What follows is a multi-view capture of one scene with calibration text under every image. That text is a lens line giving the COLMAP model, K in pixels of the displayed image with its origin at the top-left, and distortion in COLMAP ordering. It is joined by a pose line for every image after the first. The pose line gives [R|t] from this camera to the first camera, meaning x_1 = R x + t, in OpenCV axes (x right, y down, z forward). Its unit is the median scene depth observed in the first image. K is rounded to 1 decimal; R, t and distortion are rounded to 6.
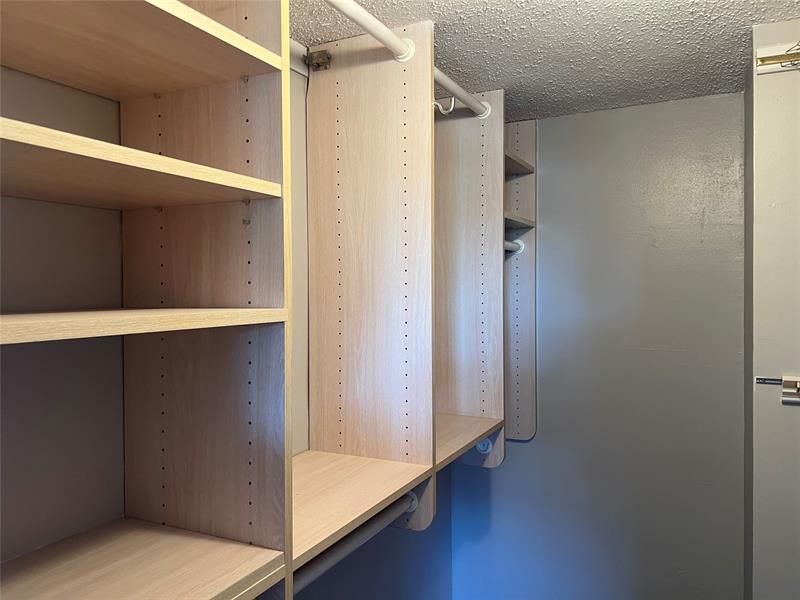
lens RADIAL K [[604.9, 0, 405.0], [0, 604.9, 293.2], [0, 0, 1]] dist [0.061930, -0.066863]
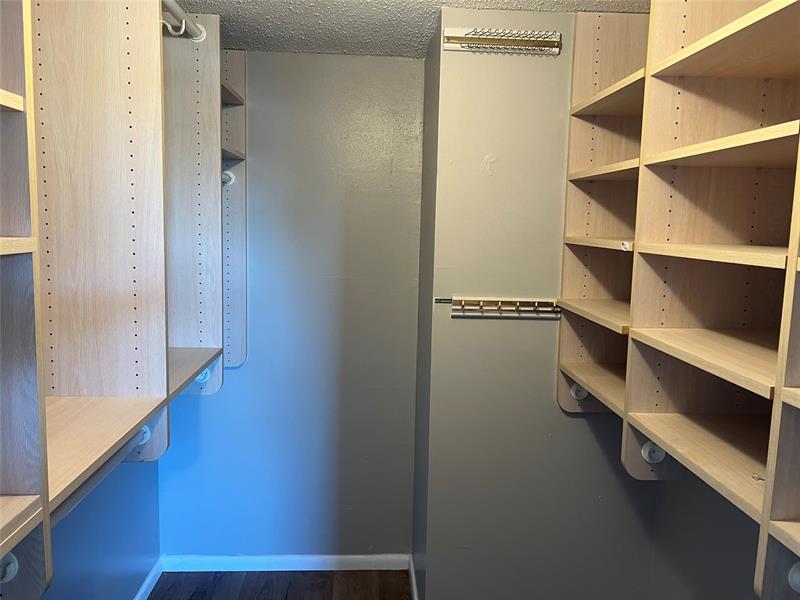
lens RADIAL K [[604.9, 0, 403.1], [0, 604.9, 282.7], [0, 0, 1]] dist [0.061930, -0.066863]
pose [[0.867163, -0.019174, 0.497656, -0.102511], [-0.028440, 0.995721, 0.087920, -0.002431], [-0.497212, -0.090395, 0.862907, -0.040632]]
